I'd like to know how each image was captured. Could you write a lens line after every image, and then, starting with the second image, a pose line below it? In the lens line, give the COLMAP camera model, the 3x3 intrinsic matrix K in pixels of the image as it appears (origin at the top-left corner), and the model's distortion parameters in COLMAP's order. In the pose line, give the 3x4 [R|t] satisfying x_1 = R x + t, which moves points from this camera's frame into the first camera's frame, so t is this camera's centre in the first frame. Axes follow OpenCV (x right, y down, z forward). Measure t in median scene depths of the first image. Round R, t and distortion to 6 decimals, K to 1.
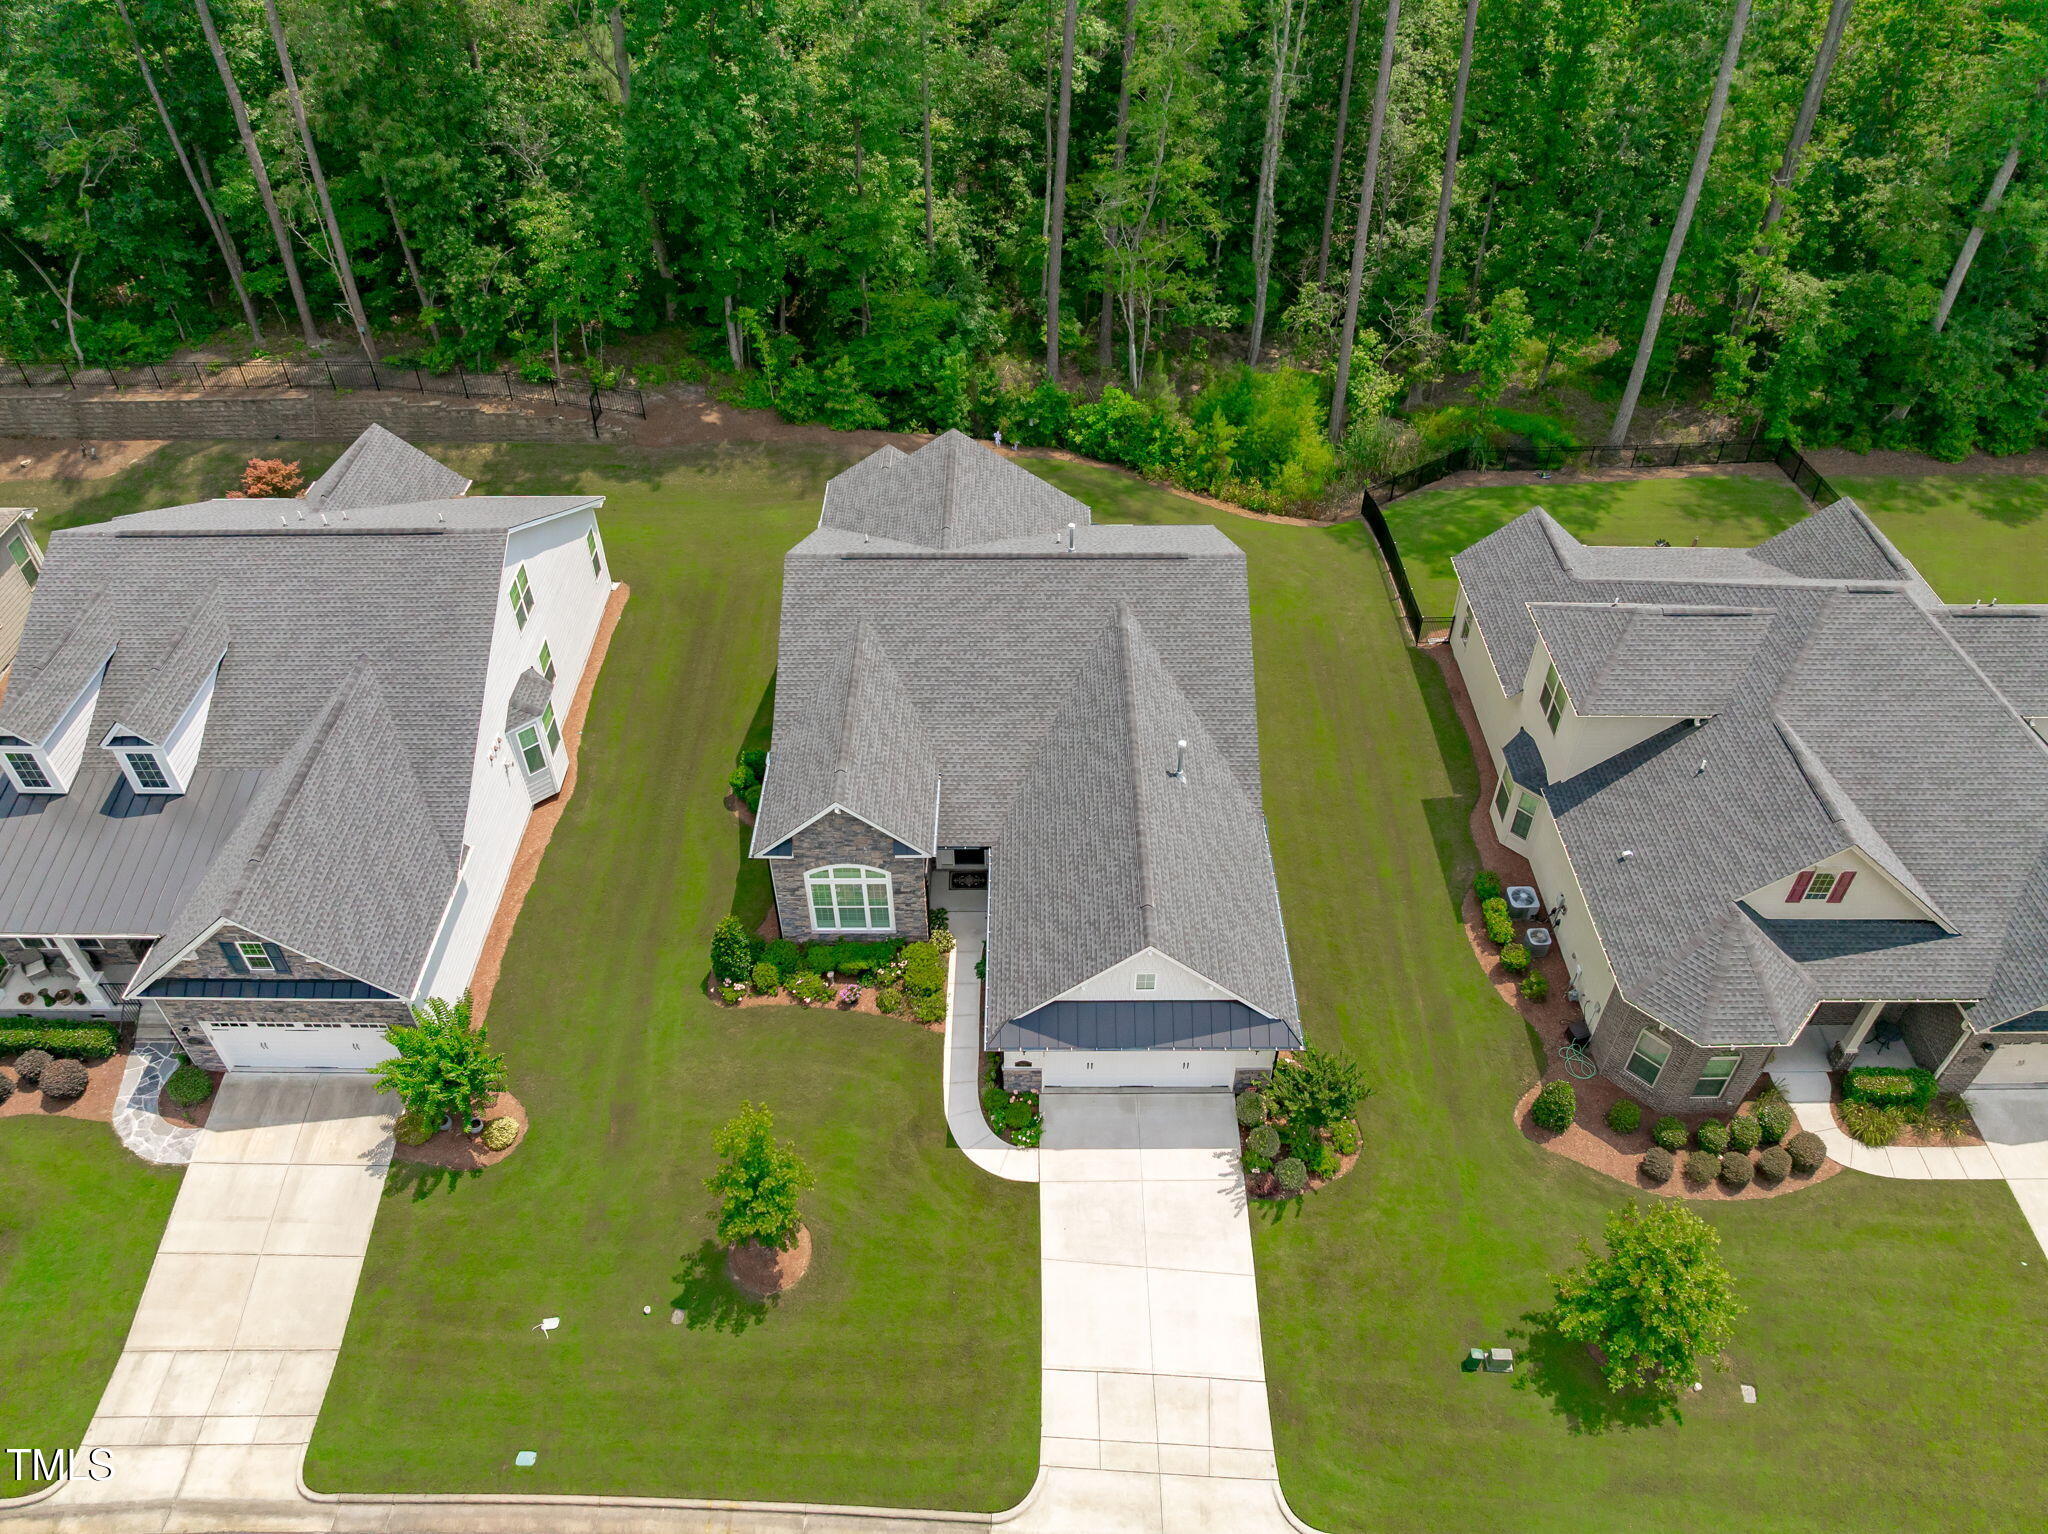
lens RADIAL K [[1444.2, 0, 1024.0], [0, 1444.2, 767.0], [0, 0, 1]] dist [-0.058048, 0.028964]
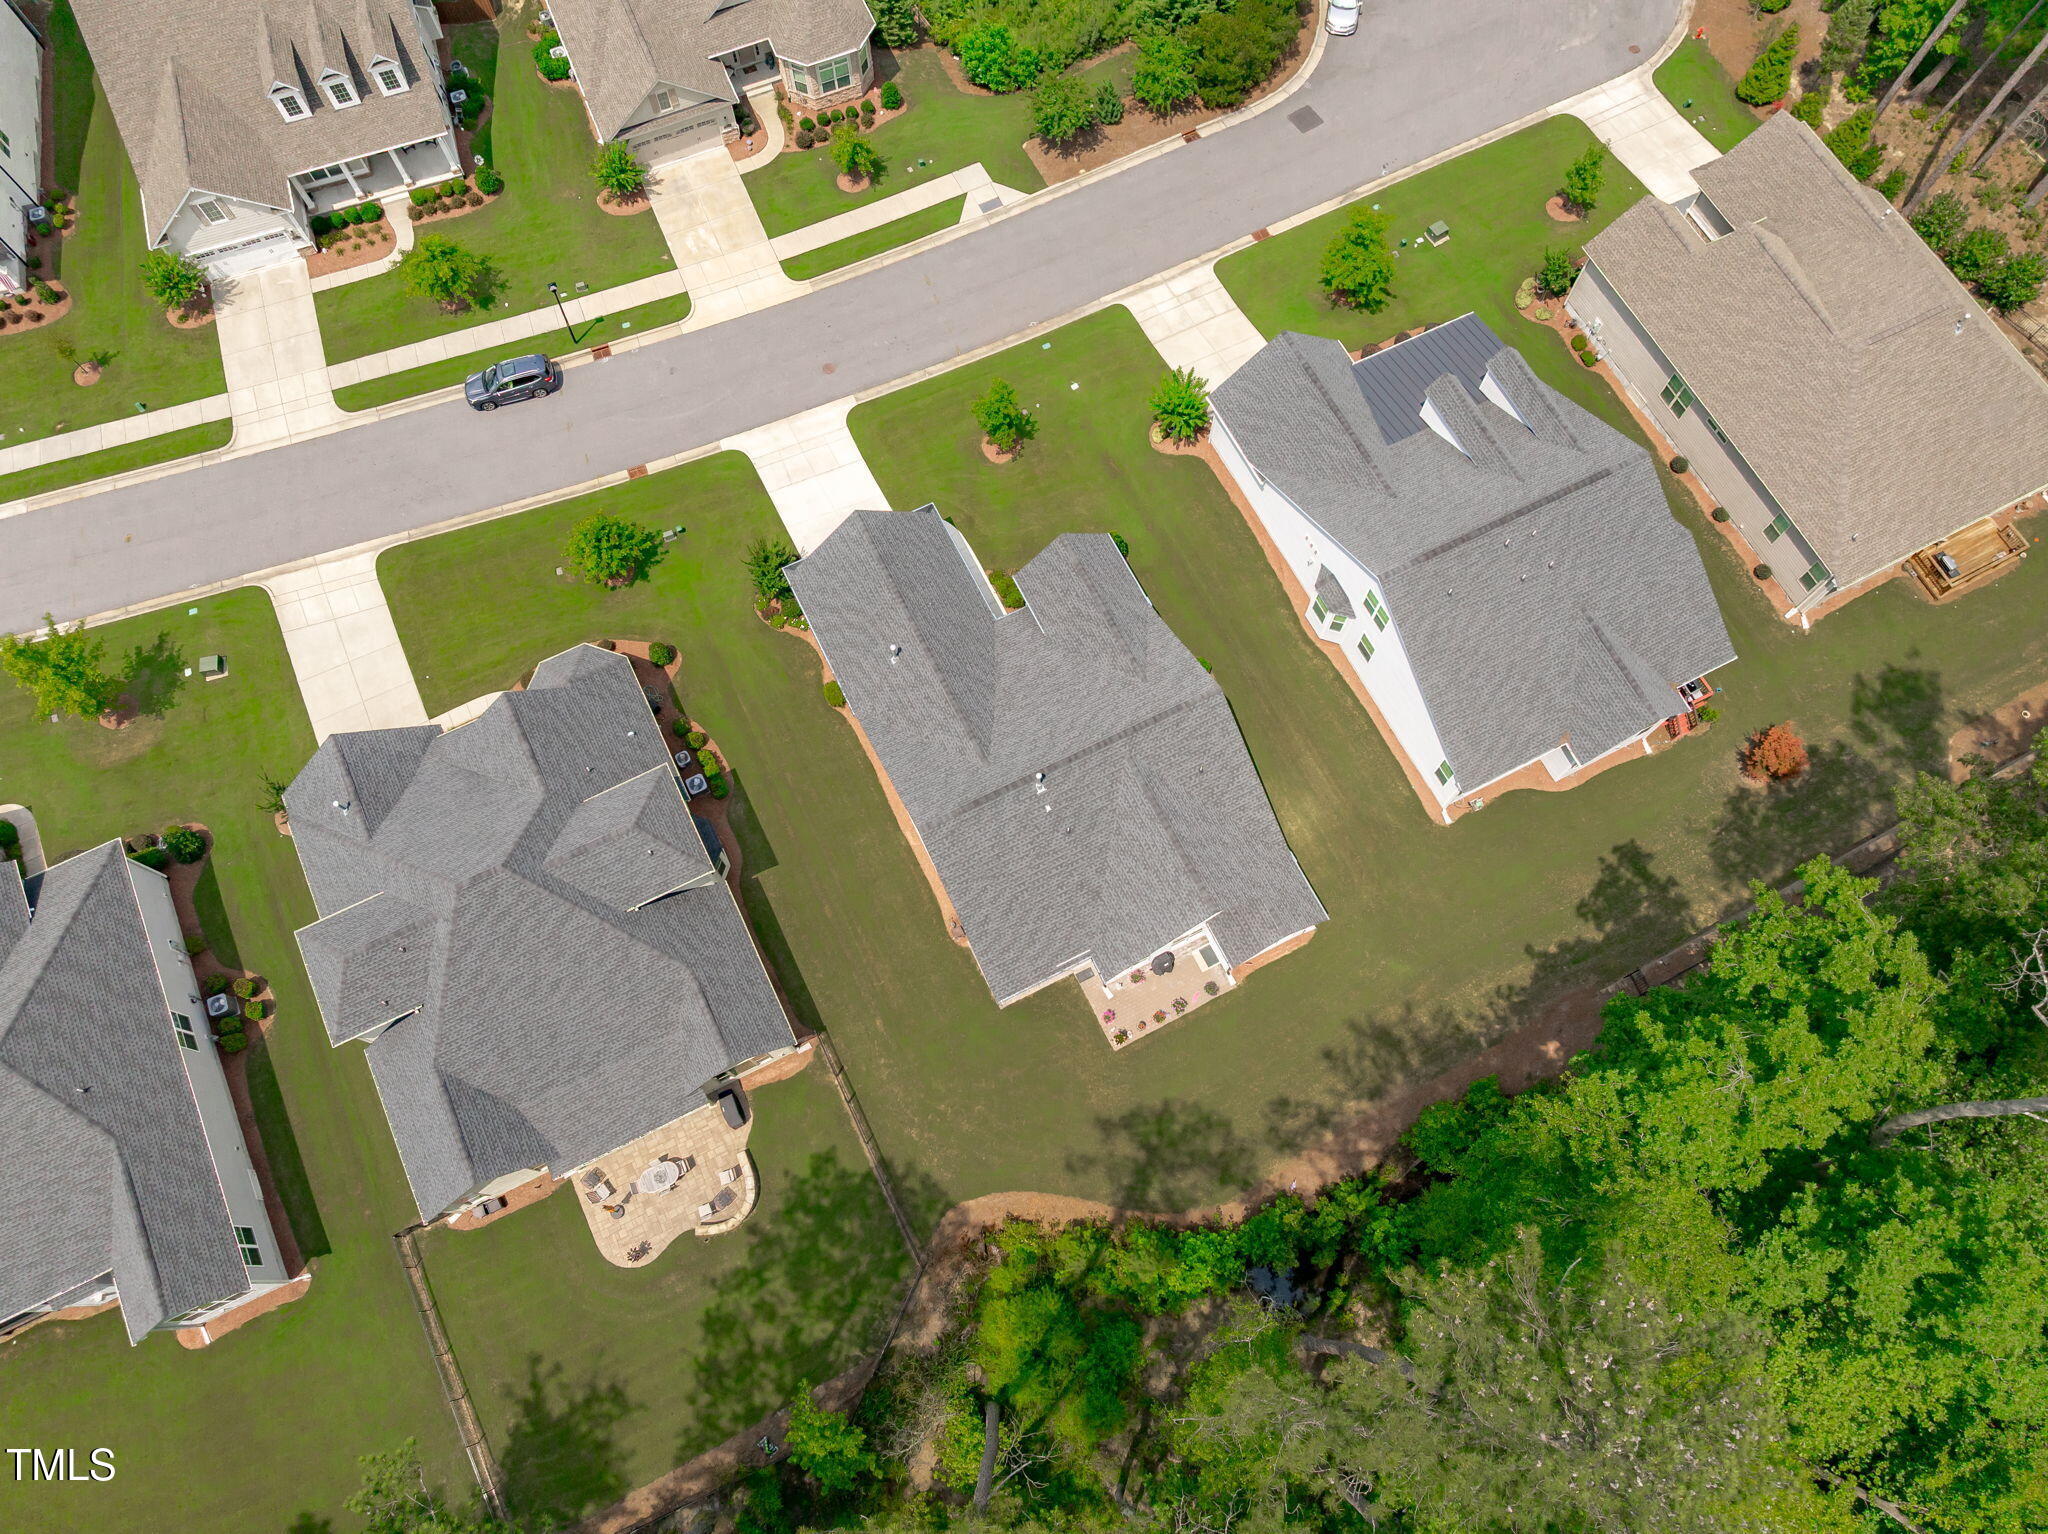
lens RADIAL K [[1422.6, 0, 1024.0], [0, 1422.6, 767.0], [0, 0, 1]] dist [-0.050858, 0.000585]
pose [[-0.894154, 0.423867, -0.144309, 0.256852], [-0.293750, -0.312064, 0.903508, -1.484942], [0.337933, 0.850266, 0.403545, 0.505529]]
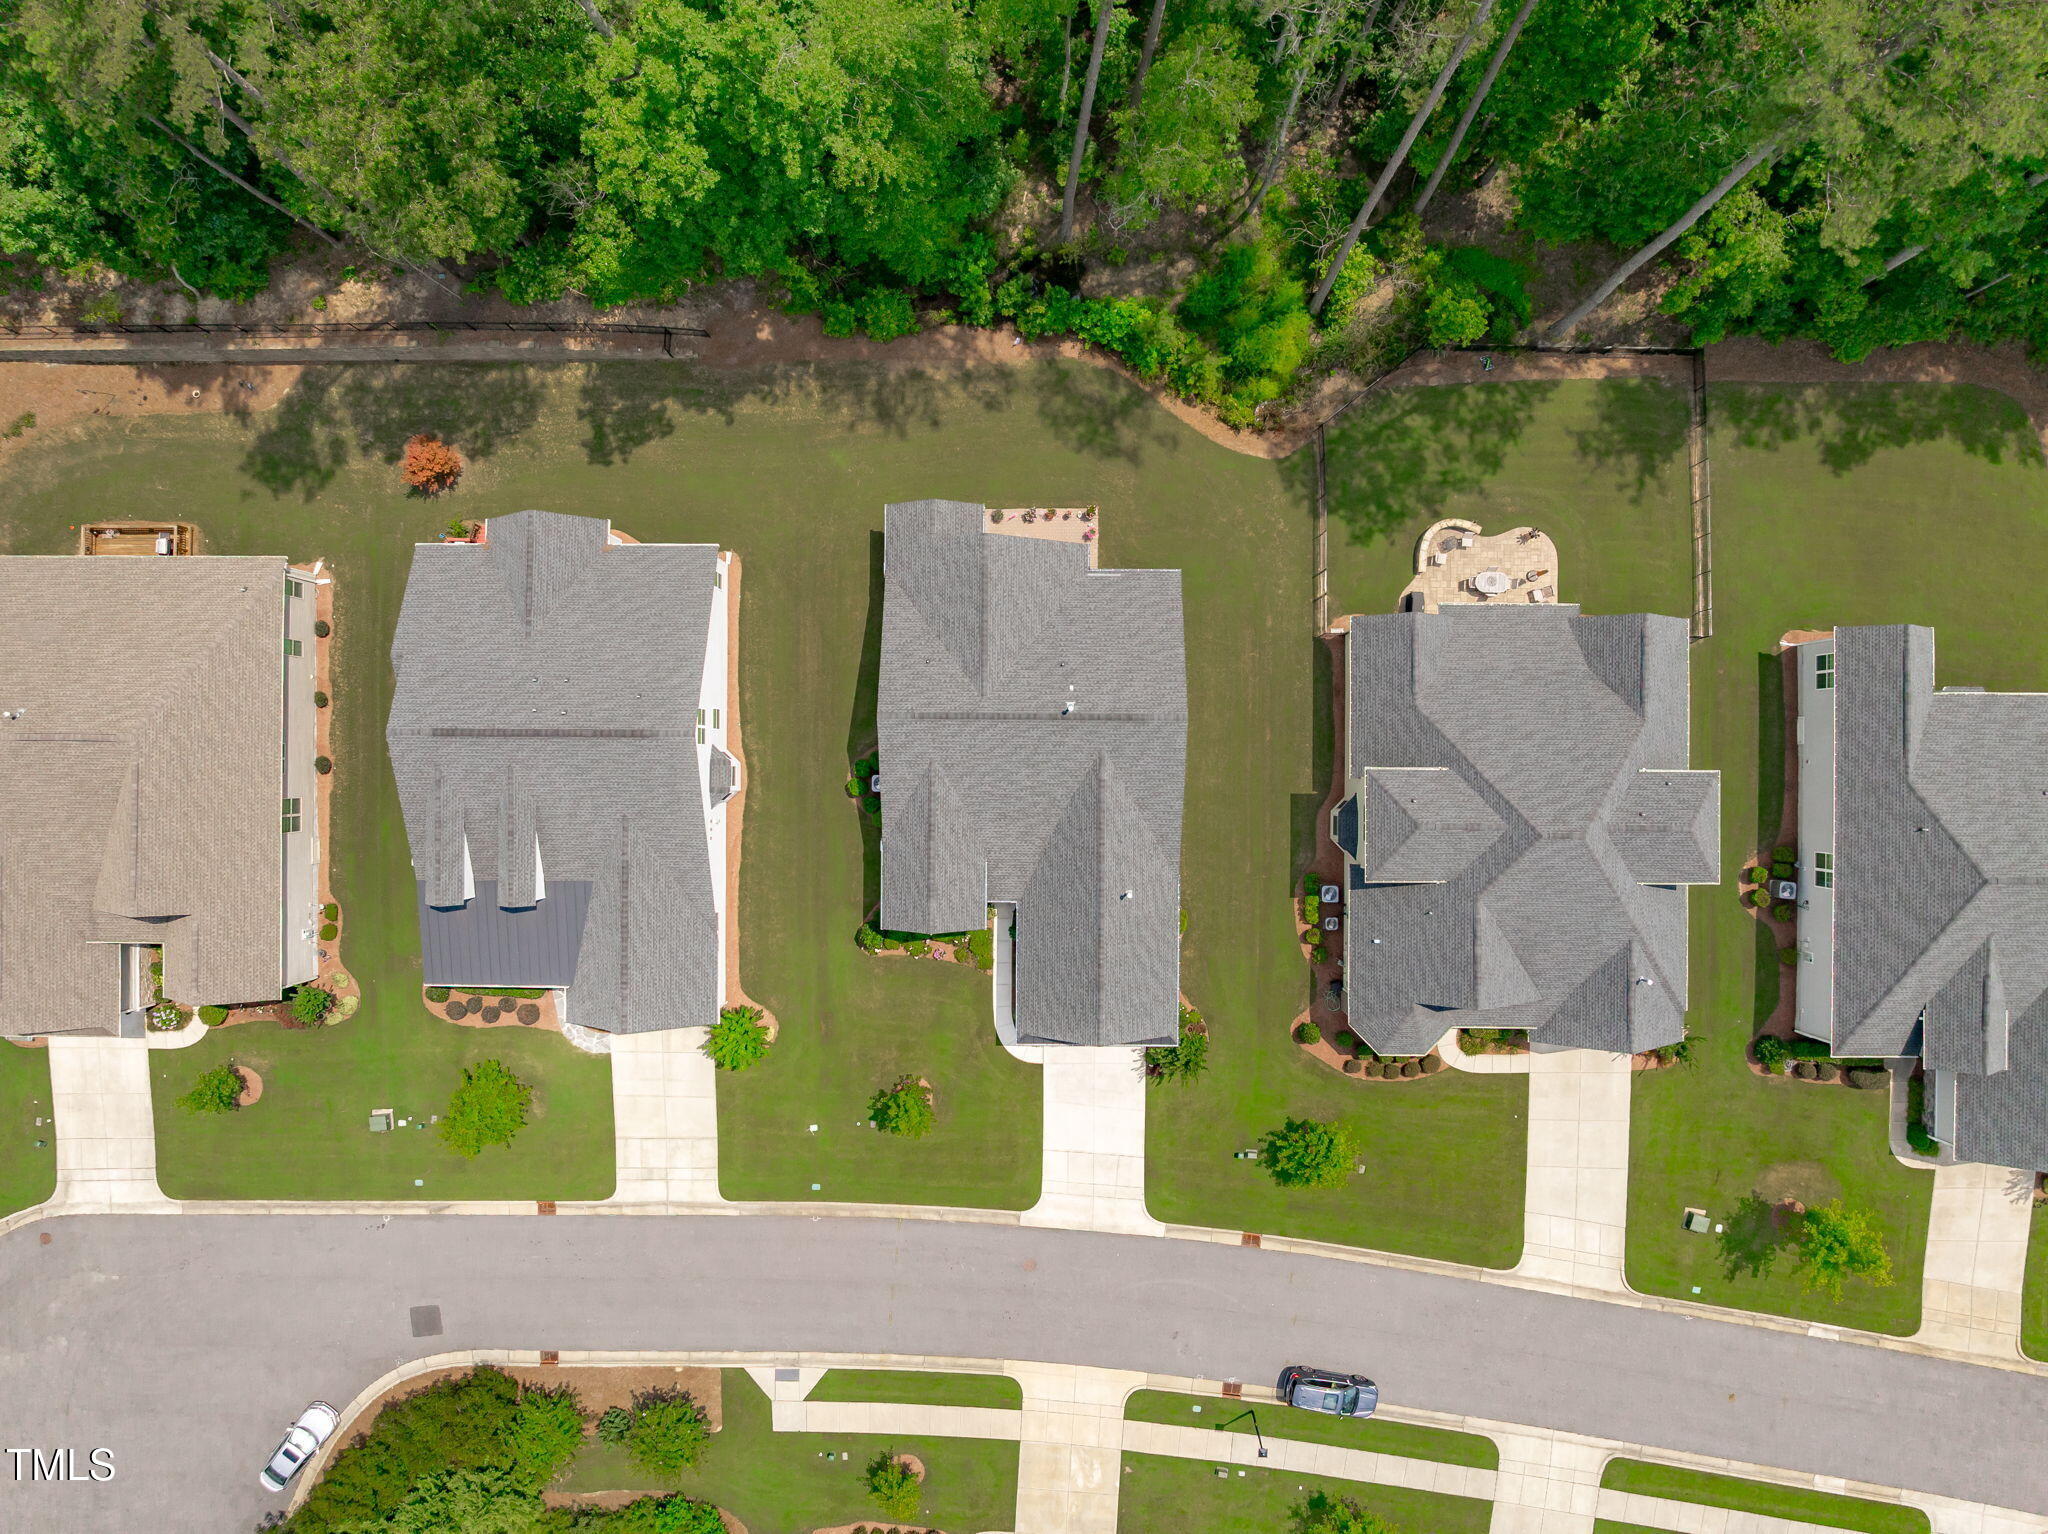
lens RADIAL K [[1431.1, 0, 1011.4], [0, 1431.1, 770.0], [0, 0, 1]] dist [-0.033878, -0.037083]
pose [[0.999964, 0.003850, -0.007578, -0.017828], [0.003048, 0.669775, 0.742558, -1.331347], [0.007934, -0.742554, 0.669739, -0.027588]]
